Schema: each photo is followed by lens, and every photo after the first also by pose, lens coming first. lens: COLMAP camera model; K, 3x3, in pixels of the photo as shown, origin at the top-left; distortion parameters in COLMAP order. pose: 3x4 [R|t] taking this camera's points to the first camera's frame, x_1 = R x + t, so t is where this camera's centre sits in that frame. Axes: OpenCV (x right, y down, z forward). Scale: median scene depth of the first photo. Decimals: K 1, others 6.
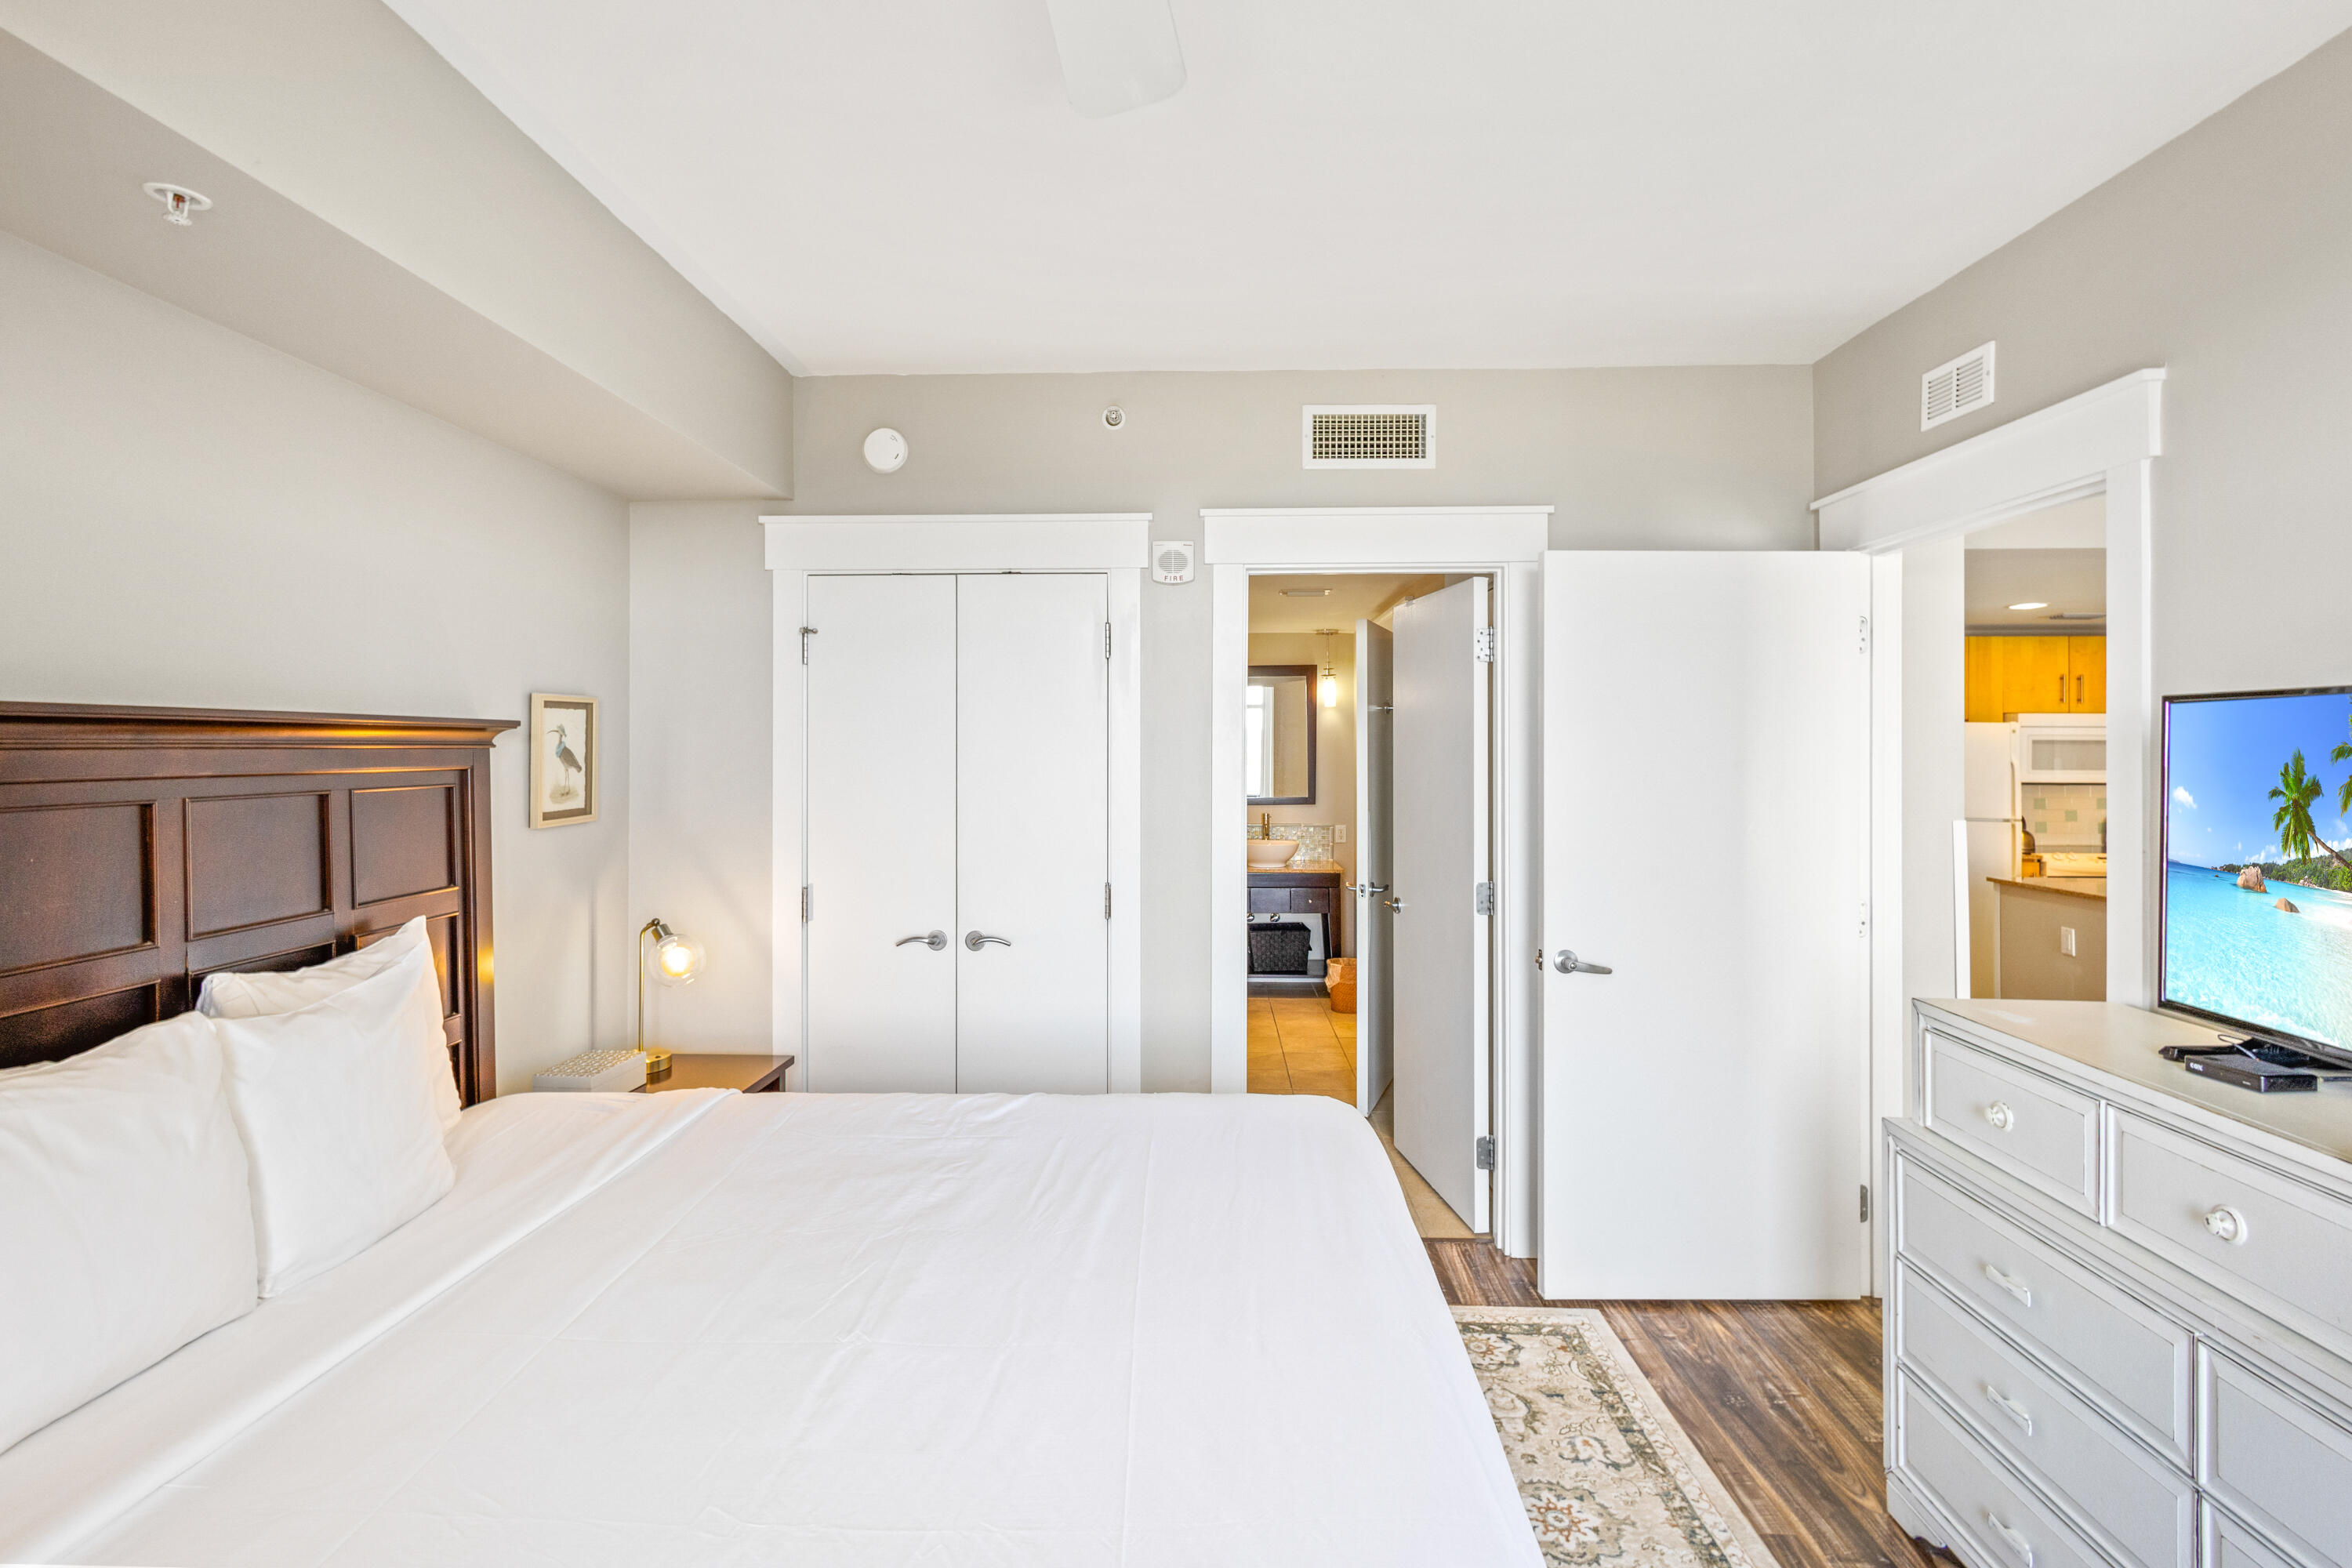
lens RADIAL K [[1084.4, 0, 1135.9], [0, 1084.4, 713.5], [0, 0, 1]] dist [0.001239, 0.000227]
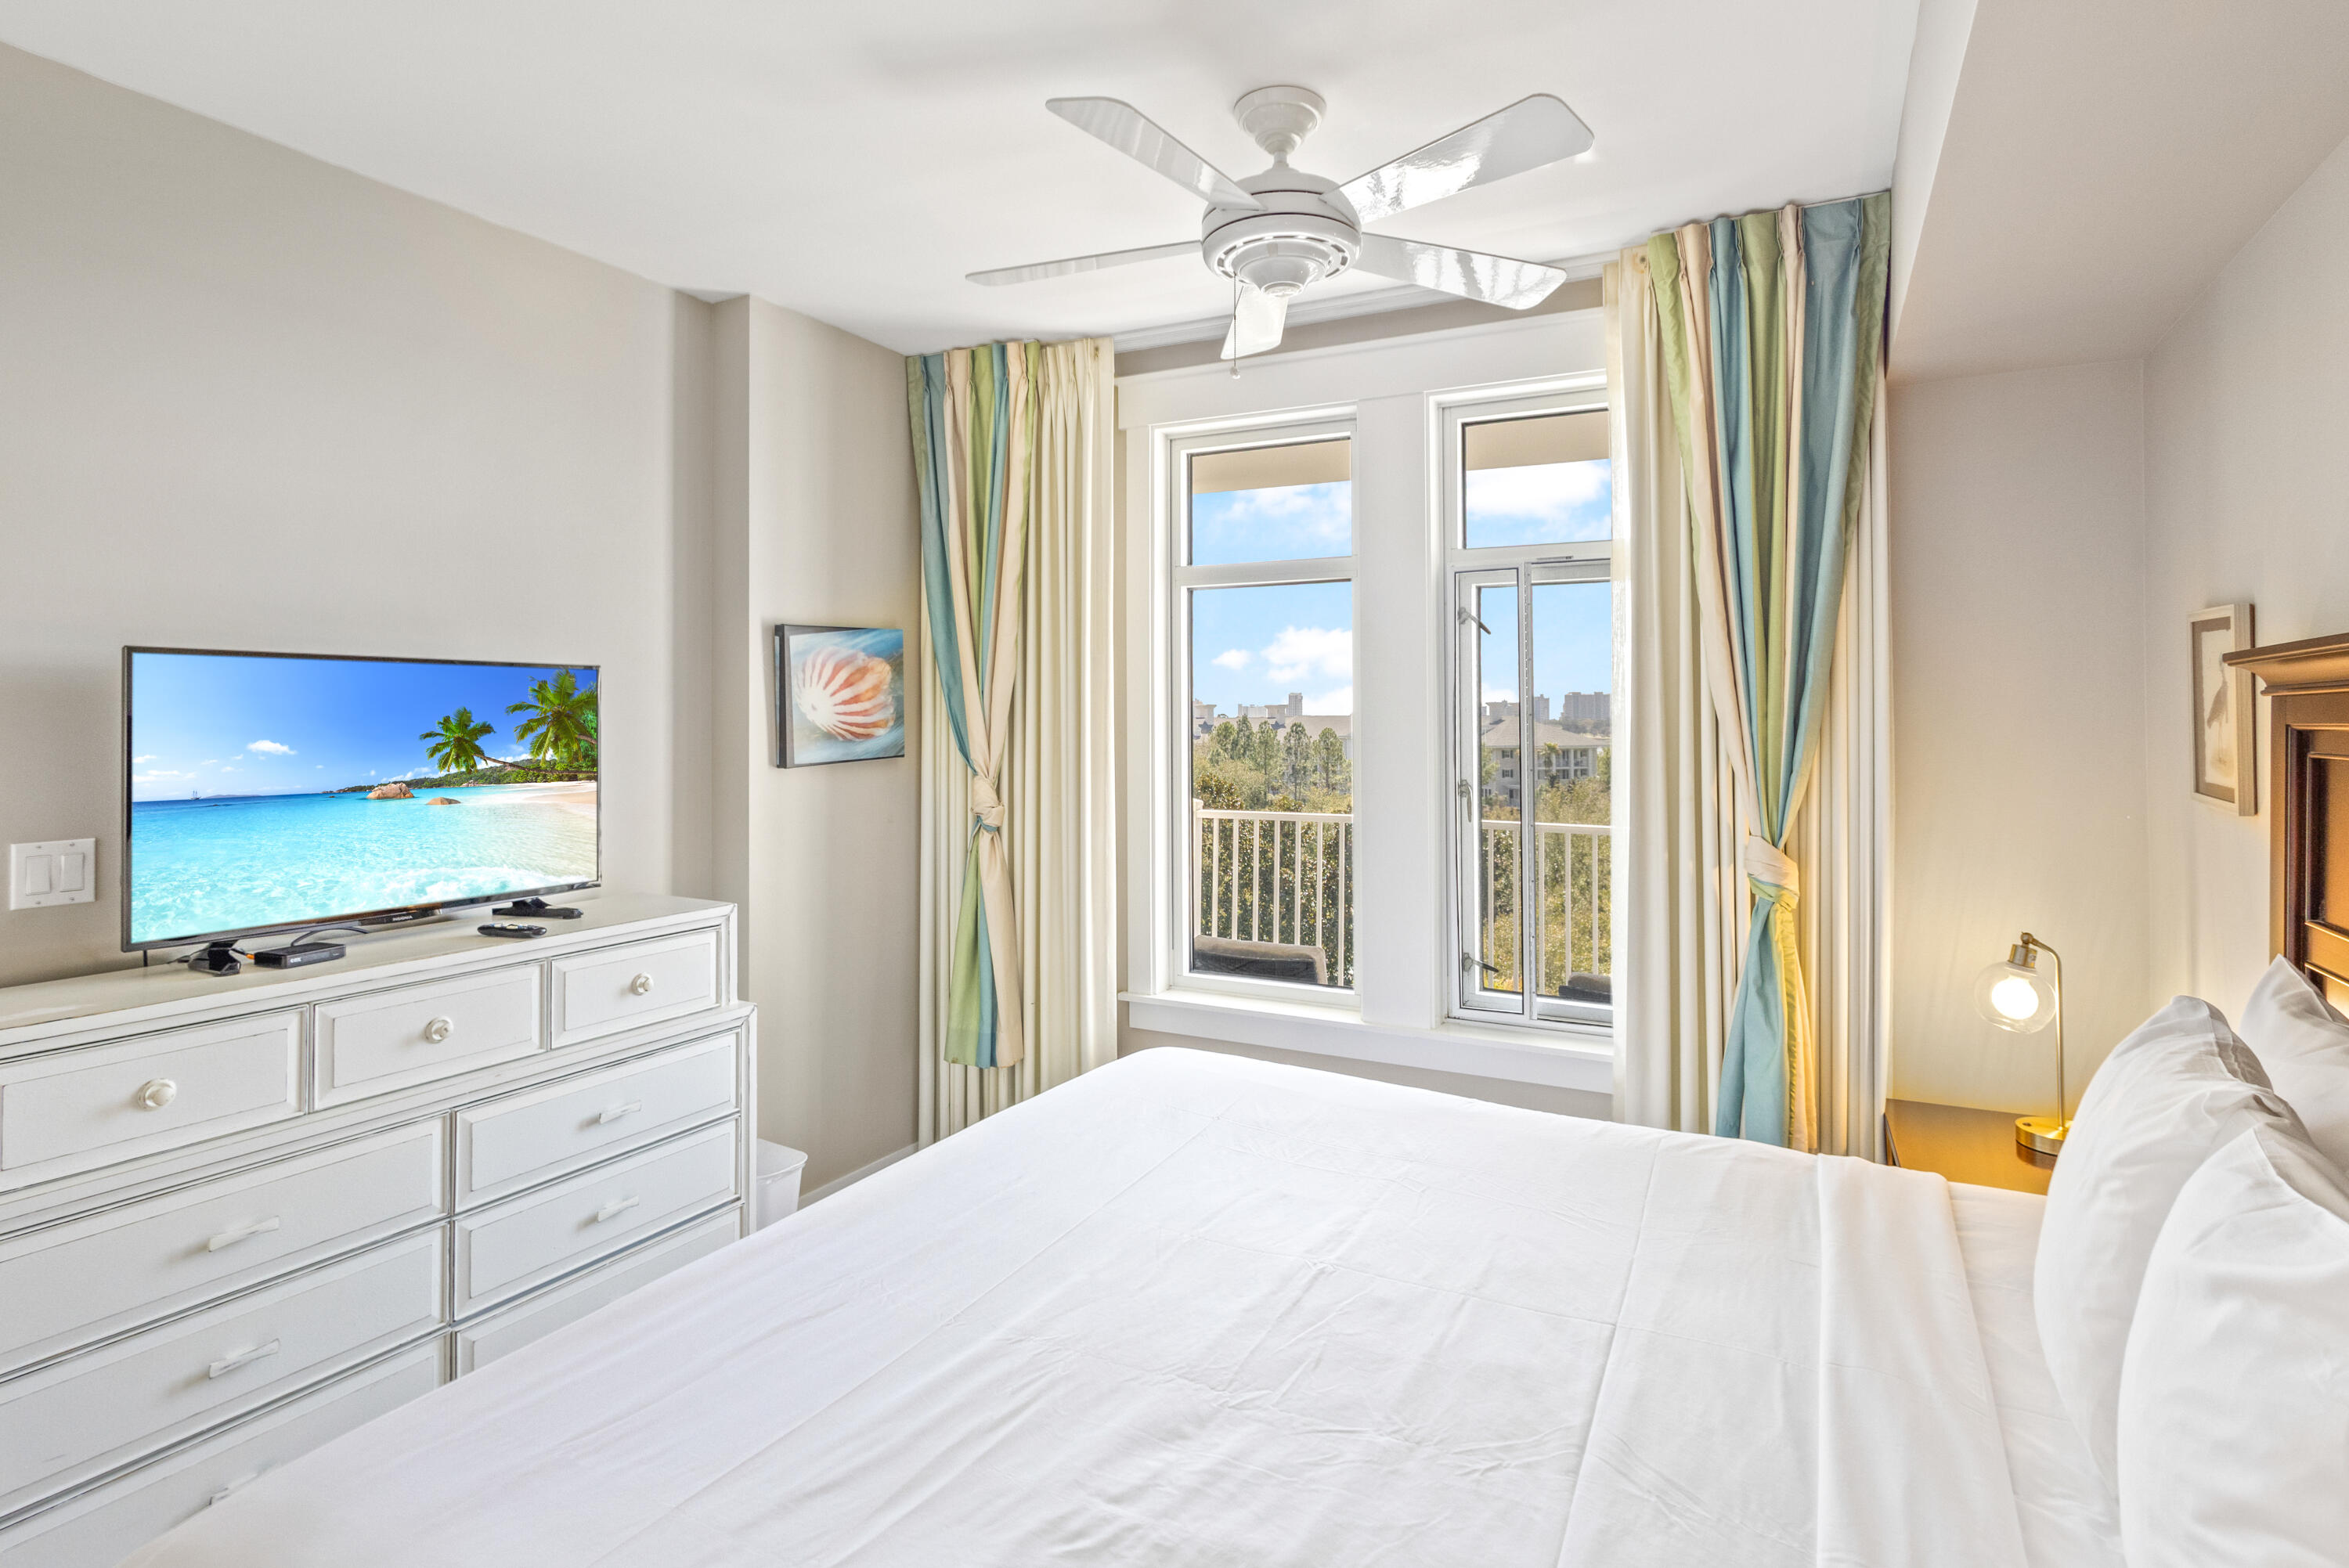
lens RADIAL K [[1147.2, 0, 1160.1], [0, 1147.2, 743.4], [0, 0, 1]] dist [-0.000083, -0.000118]
pose [[-0.896303, -0.027757, 0.442572, -0.539750], [-0.030014, 0.999548, 0.001904, 0.052668], [-0.442425, -0.011576, -0.896731, 1.861439]]
